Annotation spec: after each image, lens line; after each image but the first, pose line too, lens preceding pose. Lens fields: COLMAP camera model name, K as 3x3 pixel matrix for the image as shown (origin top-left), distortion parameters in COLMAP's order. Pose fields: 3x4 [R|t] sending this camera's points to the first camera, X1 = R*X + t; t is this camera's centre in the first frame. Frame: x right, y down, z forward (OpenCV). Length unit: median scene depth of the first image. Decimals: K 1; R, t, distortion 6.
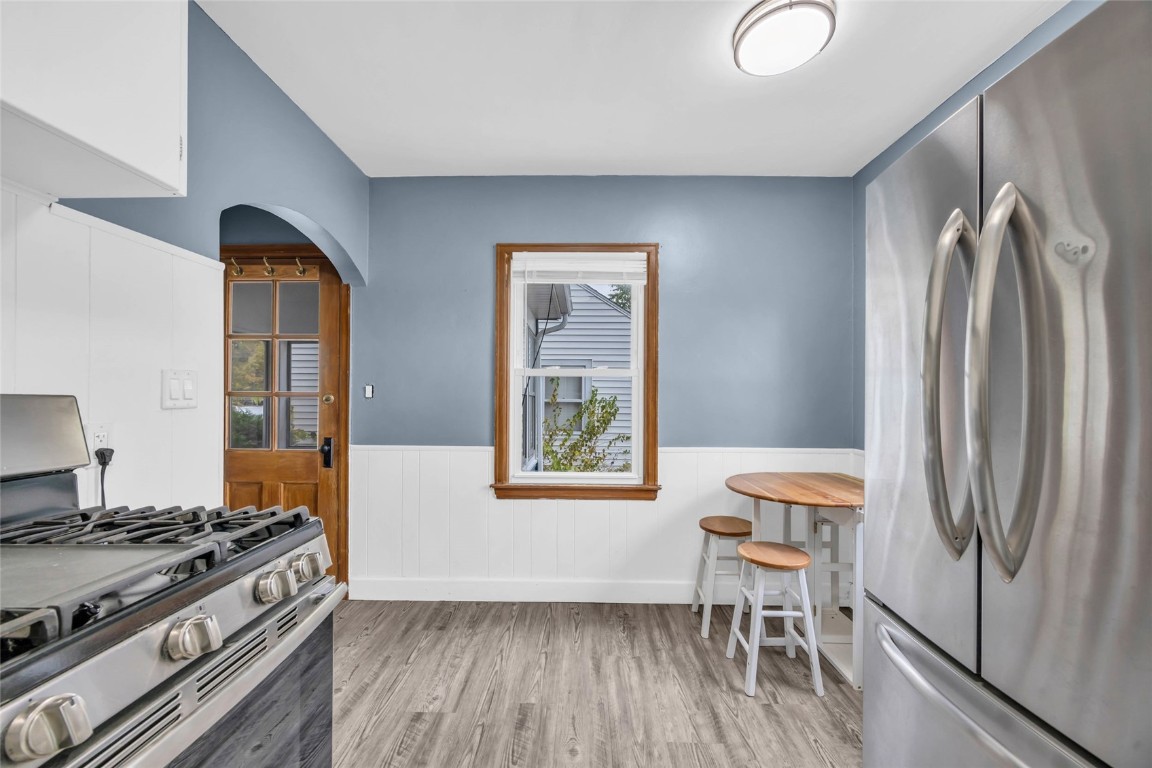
lens RADIAL K [[440.9, 0, 577.5], [0, 440.9, 391.8], [0, 0, 1]] dist [-0.001647, -0.000036]
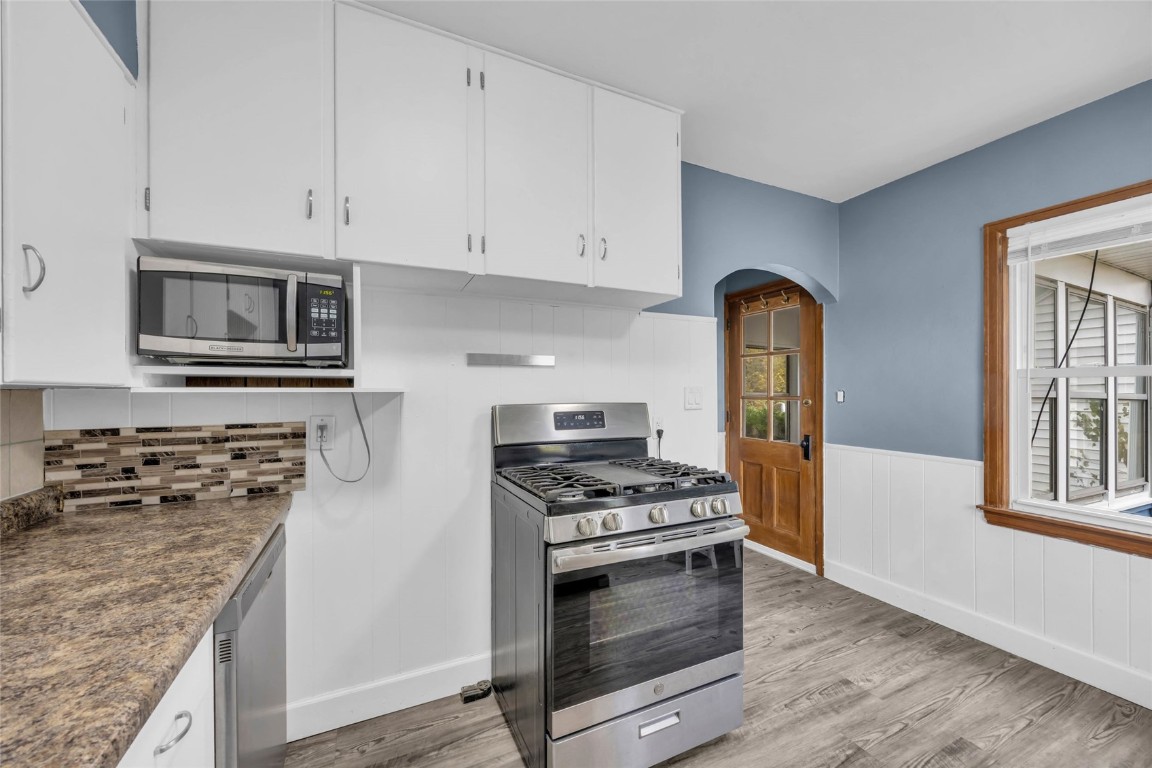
lens RADIAL K [[440.9, 0, 576.1], [0, 440.9, 388.3], [0, 0, 1]] dist [-0.001647, -0.000036]
pose [[0.445494, -0.009266, -0.895237, 0.229355], [0.007441, 0.999950, -0.006647, -0.019248], [0.895254, -0.003700, 0.445541, -0.092424]]
